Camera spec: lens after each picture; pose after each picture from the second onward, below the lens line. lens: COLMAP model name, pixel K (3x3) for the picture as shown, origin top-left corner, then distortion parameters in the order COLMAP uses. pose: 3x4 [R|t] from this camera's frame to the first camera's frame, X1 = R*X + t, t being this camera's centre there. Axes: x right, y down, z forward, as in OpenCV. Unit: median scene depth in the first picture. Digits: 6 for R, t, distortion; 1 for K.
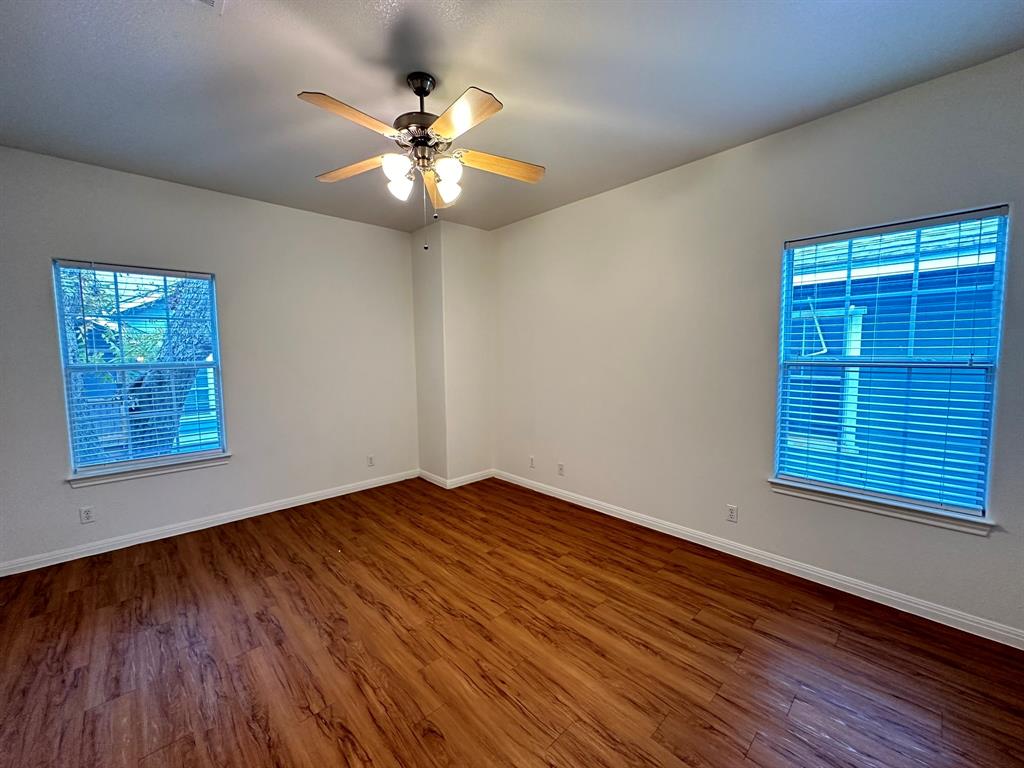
lens RADIAL K [[404.6, 0, 510.3], [0, 404.6, 383.7], [0, 0, 1]] dist [-0.004386, 0.000854]
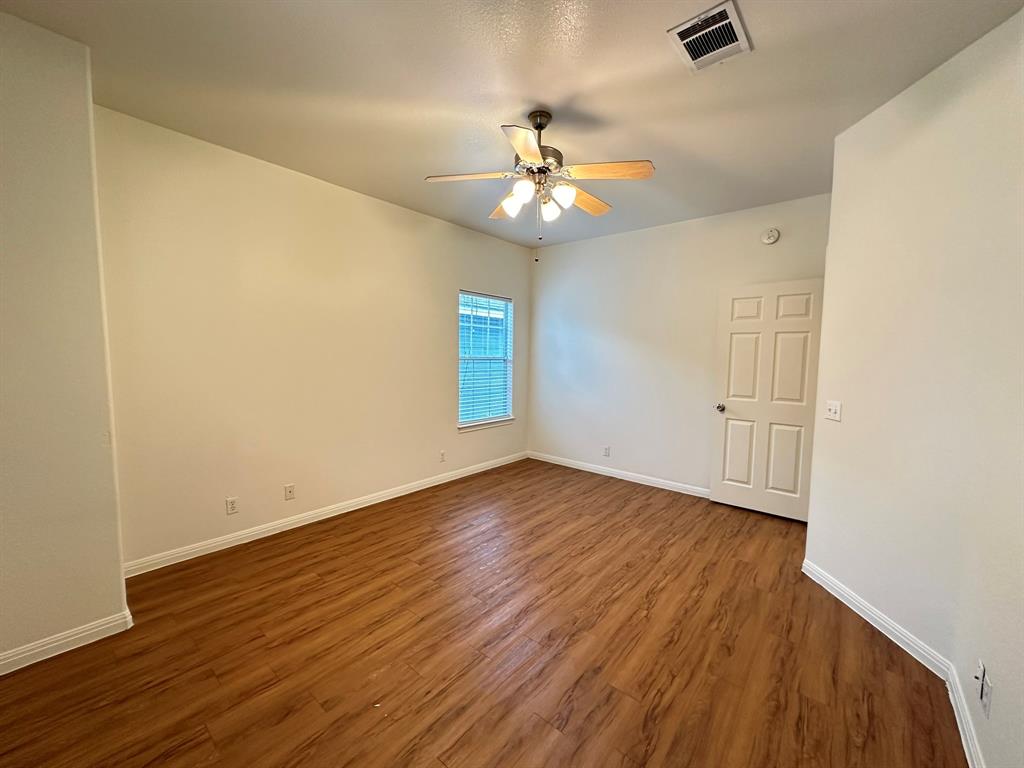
lens RADIAL K [[404.6, 0, 512.8], [0, 404.6, 384.9], [0, 0, 1]] dist [-0.004386, 0.000854]
pose [[-0.109241, -0.070476, 0.991514, -0.976123], [0.062557, 0.995019, 0.077618, -0.050620], [-0.992045, 0.070505, -0.104288, 0.862819]]
